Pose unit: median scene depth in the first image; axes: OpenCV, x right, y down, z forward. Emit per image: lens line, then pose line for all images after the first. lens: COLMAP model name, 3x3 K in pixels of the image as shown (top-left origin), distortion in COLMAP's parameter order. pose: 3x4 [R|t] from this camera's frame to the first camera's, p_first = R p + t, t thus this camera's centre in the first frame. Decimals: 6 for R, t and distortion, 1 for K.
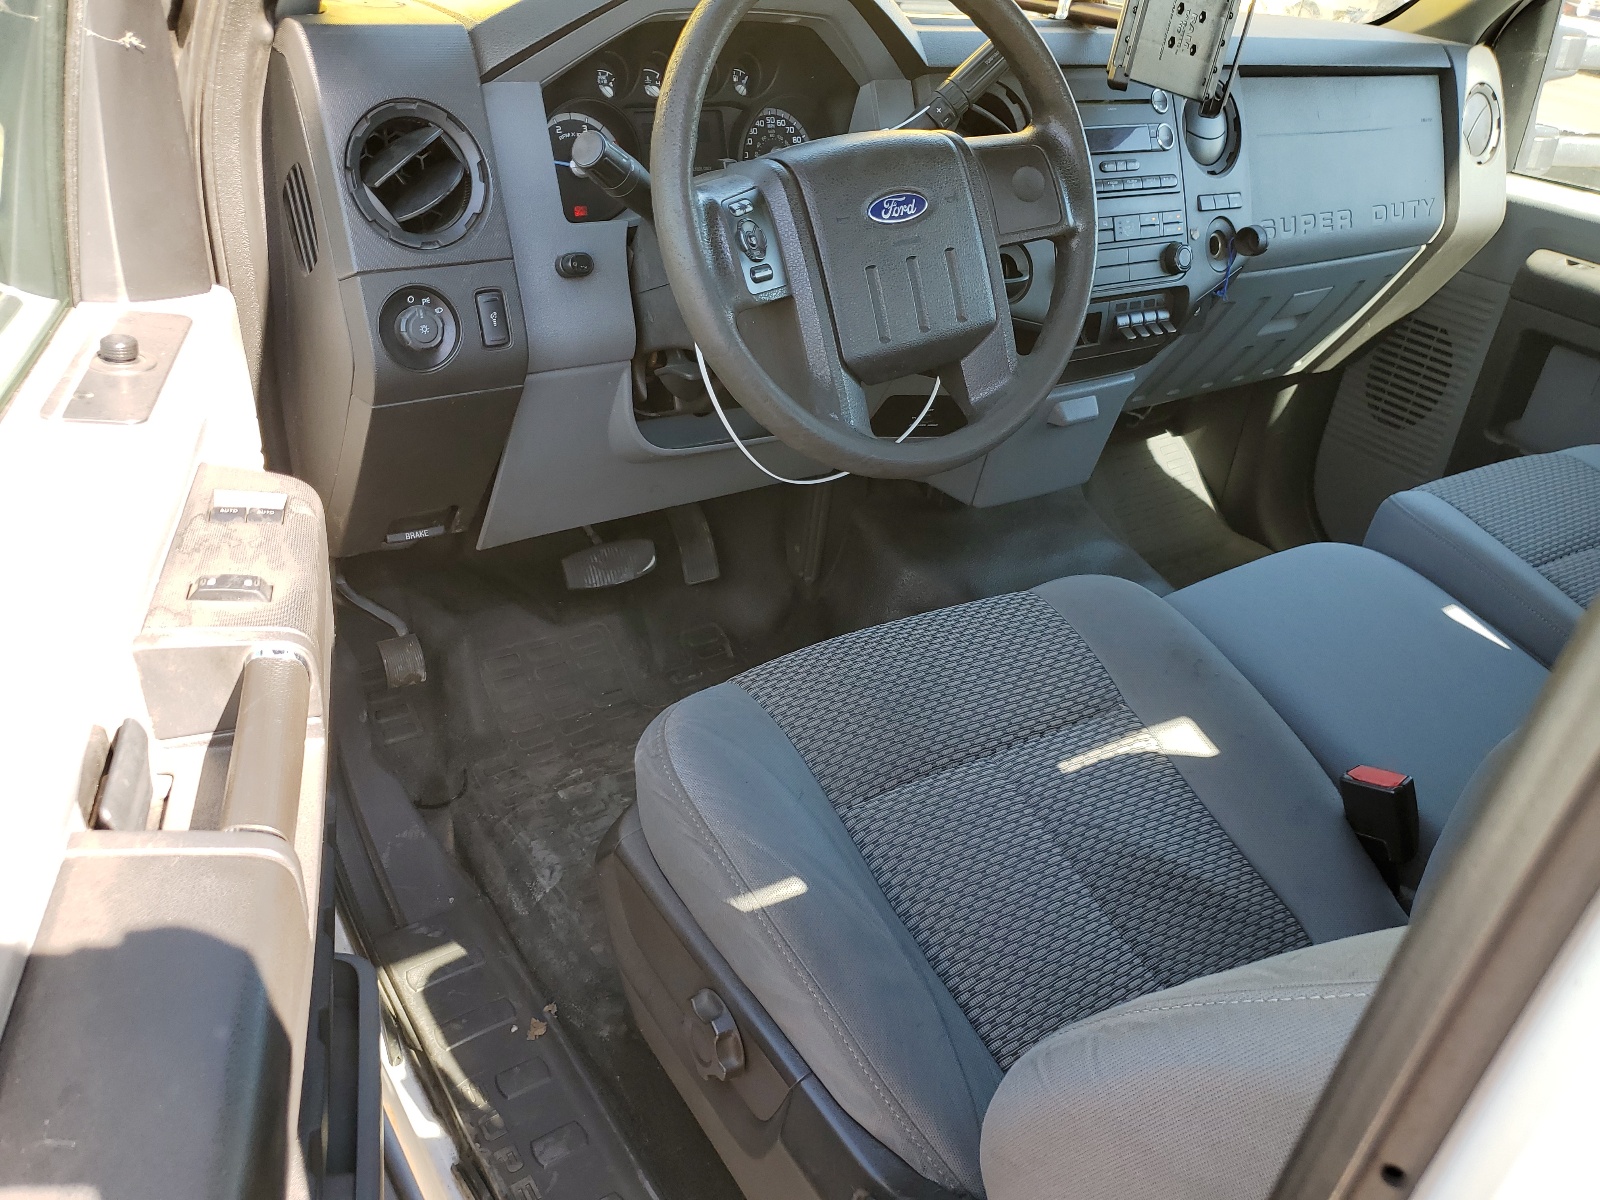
lens RADIAL K [[1231.5, 0, 799.5], [0, 1231.5, 600.7], [0, 0, 1]] dist [0.000462, 0.000021]
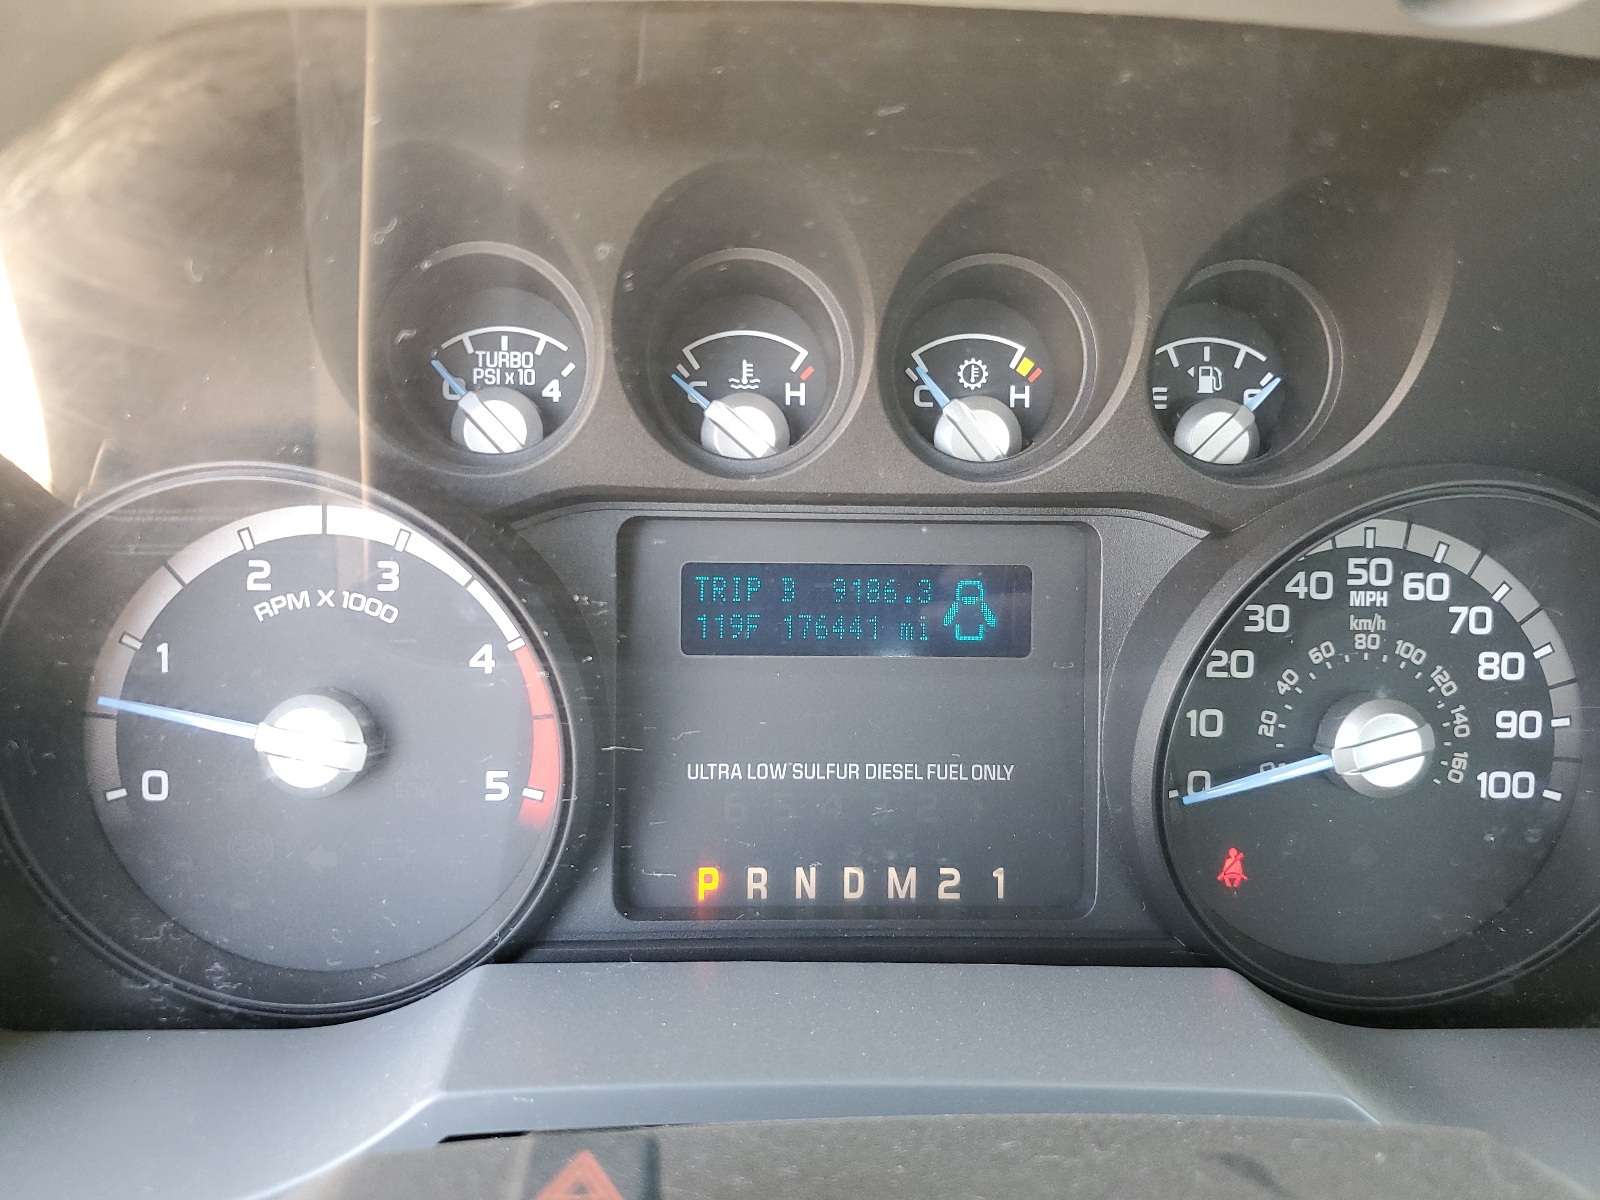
lens RADIAL K [[1231.5, 0, 800.1], [0, 1231.5, 600.1], [0, 0, 1]] dist [0.000462, 0.000021]
pose [[0.868055, 0.130194, -0.479093, -0.006916], [-0.217978, 0.966962, -0.132176, -0.338079], [0.446056, 0.219168, 0.867756, 0.779263]]
